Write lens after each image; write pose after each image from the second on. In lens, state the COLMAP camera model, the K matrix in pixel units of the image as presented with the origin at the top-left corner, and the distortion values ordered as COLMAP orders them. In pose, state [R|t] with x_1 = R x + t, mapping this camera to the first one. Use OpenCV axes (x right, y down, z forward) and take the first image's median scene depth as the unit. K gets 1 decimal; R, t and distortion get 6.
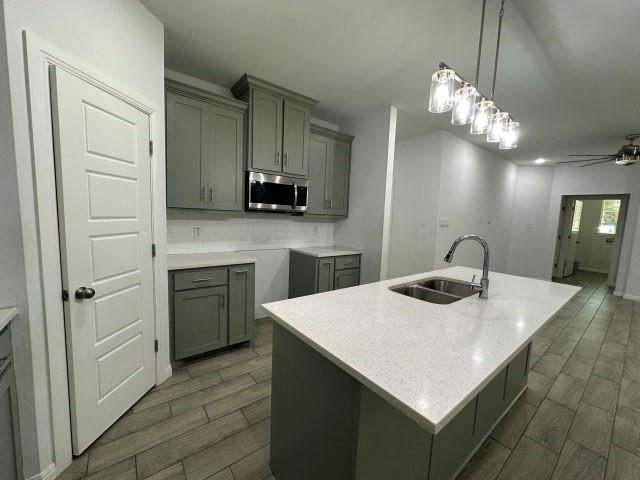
lens RADIAL K [[255.3, 0, 320.0], [0, 255.3, 240.0], [0, 0, 1]] dist [-0.002087, 0.000395]
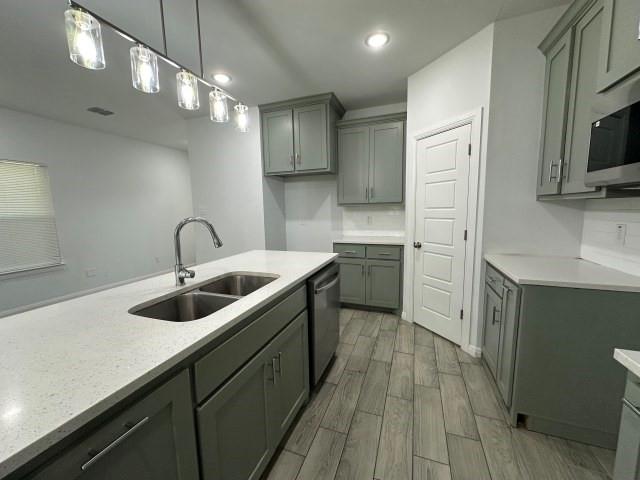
lens RADIAL K [[255.3, 0, 320.0], [0, 255.3, 240.0], [0, 0, 1]] dist [-0.002087, 0.000395]
pose [[-0.851872, 0.037808, -0.522384, 0.516933], [-0.067786, 0.981044, 0.181545, -0.098126], [0.519345, 0.190063, -0.833161, 1.506206]]
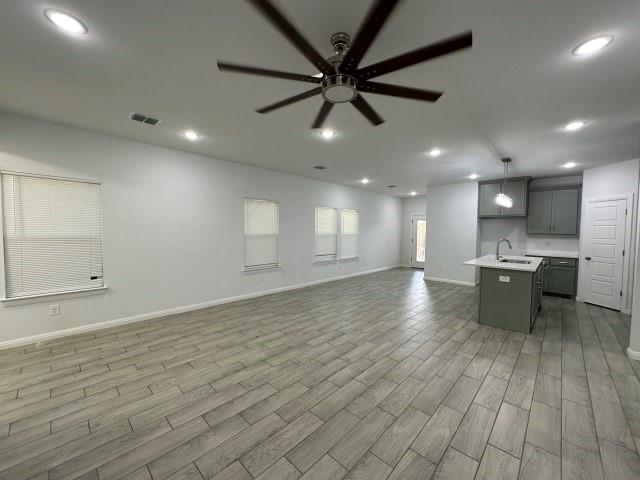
lens RADIAL K [[255.3, 0, 320.0], [0, 255.3, 240.0], [0, 0, 1]] dist [-0.002087, 0.000395]
pose [[-0.987403, -0.048539, -0.150598, 2.351958], [-0.068614, 0.988991, 0.131109, -0.183586], [0.142576, 0.139791, -0.979863, 2.691682]]
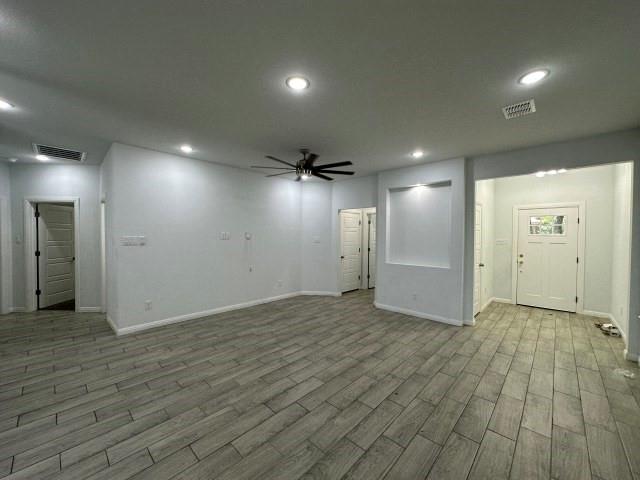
lens RADIAL K [[255.3, 0, 320.0], [0, 255.3, 240.0], [0, 0, 1]] dist [-0.002087, 0.000395]
pose [[0.987513, -0.036985, 0.153137, 1.995183], [0.049175, 0.995849, -0.076592, 0.061677], [-0.149668, 0.083166, 0.985232, 0.021683]]
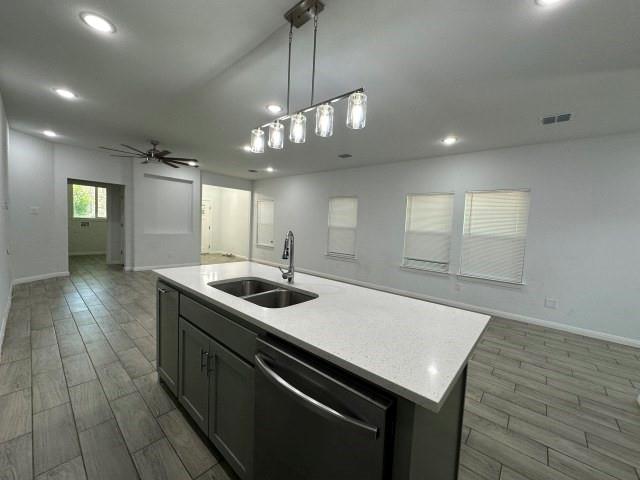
lens RADIAL K [[255.3, 0, 320.0], [0, 255.3, 240.0], [0, 0, 1]] dist [-0.002087, 0.000395]
pose [[-0.184999, -0.112864, 0.976236, -0.396328], [0.041292, 0.991613, 0.122467, -0.081459], [-0.981871, 0.062967, -0.178787, 0.801639]]
